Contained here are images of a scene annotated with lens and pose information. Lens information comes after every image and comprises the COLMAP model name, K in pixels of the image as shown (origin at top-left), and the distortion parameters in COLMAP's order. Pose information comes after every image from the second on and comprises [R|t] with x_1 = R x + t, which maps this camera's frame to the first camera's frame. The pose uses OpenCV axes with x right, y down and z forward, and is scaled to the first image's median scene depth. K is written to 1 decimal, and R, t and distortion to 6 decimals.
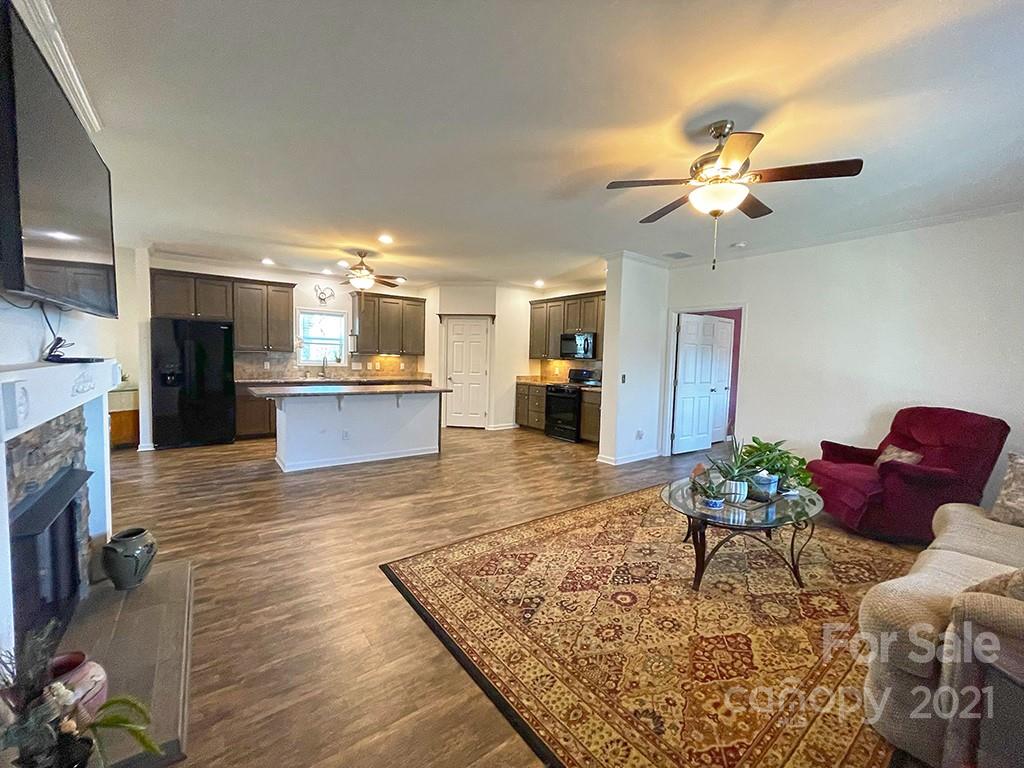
lens RADIAL K [[412.1, 0, 506.0], [0, 412.1, 382.9], [0, 0, 1]] dist [0.000202, -0.000104]
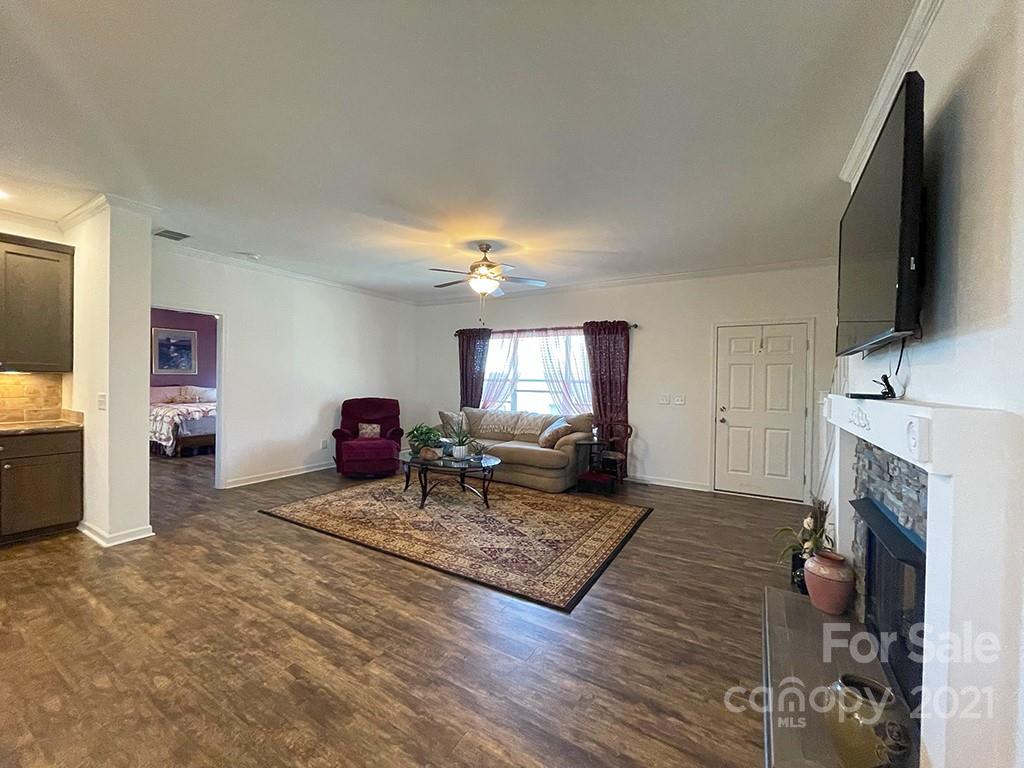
lens RADIAL K [[412.1, 0, 506.0], [0, 412.1, 382.9], [0, 0, 1]] dist [0.000202, -0.000104]
pose [[-0.375000, -0.043007, 0.926027, -1.027856], [0.032471, 0.997701, 0.059485, -0.112965], [-0.926456, 0.052376, -0.372741, 1.381143]]
